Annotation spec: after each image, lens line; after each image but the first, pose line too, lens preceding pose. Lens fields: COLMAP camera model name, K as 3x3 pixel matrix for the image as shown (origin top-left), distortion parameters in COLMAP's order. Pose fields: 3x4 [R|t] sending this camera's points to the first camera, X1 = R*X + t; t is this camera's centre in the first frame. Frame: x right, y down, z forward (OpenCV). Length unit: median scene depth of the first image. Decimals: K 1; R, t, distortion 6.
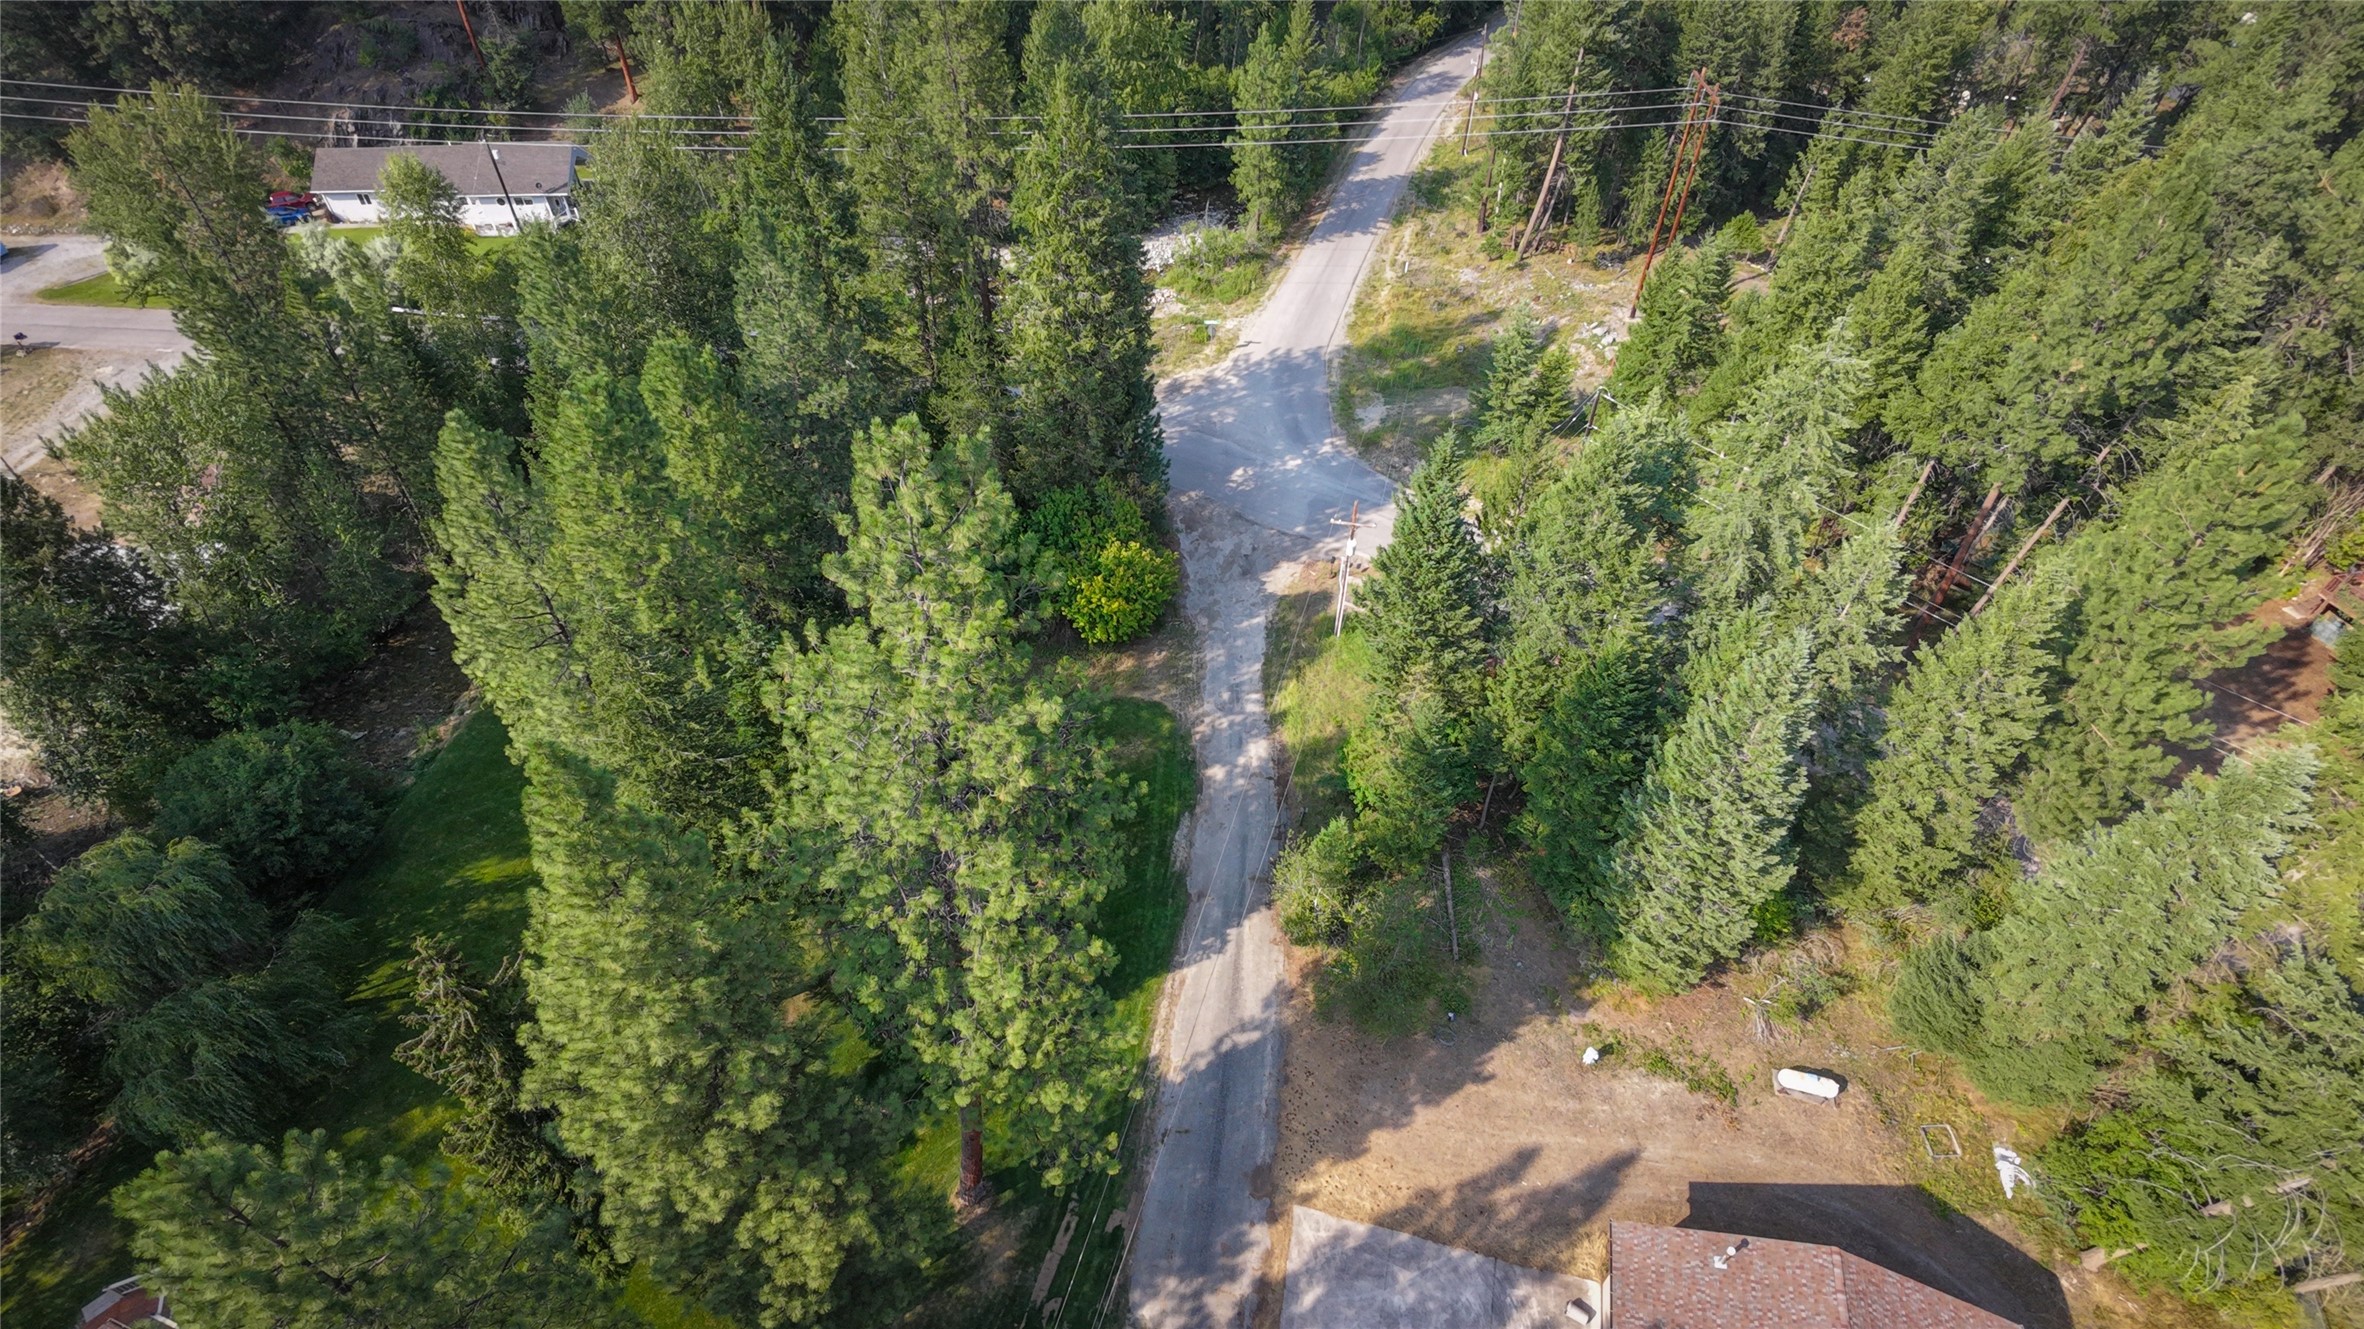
lens RADIAL K [[1129.0, 0, 1174.6], [0, 1129.0, 655.8], [0, 0, 1]] dist [-0.004130, 0.005274]
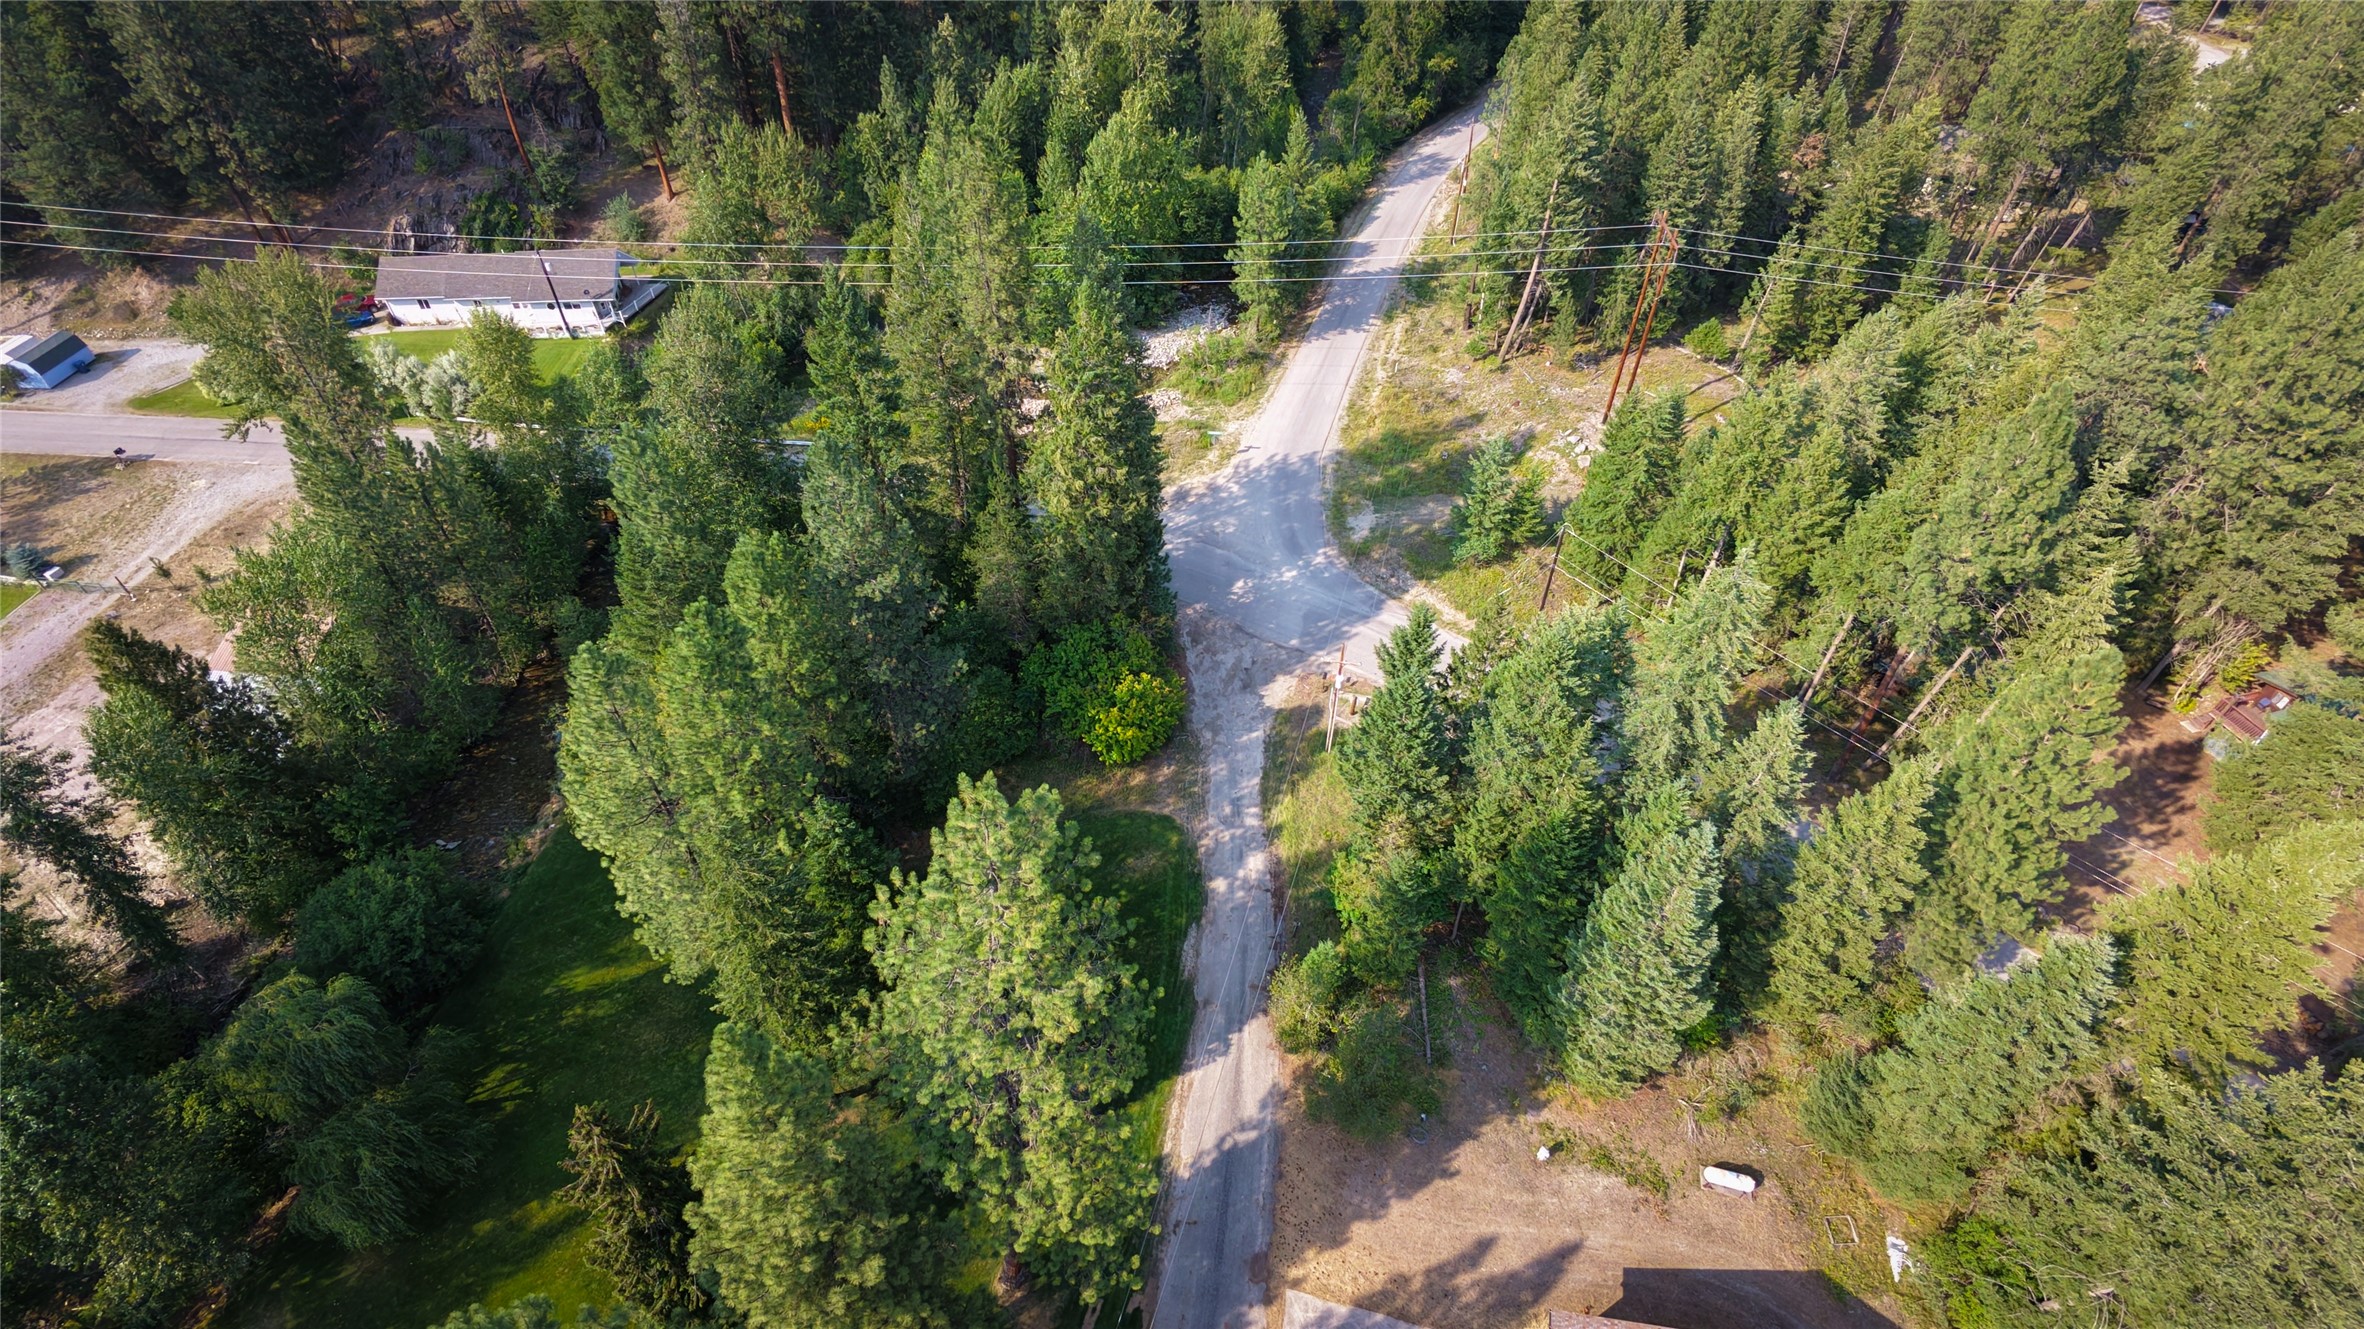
lens RADIAL K [[1129.0, 0, 1174.9], [0, 1129.0, 656.0], [0, 0, 1]] dist [-0.004130, 0.005274]
pose [[0.999988, -0.003315, -0.003658, -0.003214], [0.003340, 0.999971, 0.006848, -0.148164], [0.003635, -0.006861, 0.999970, -0.140734]]
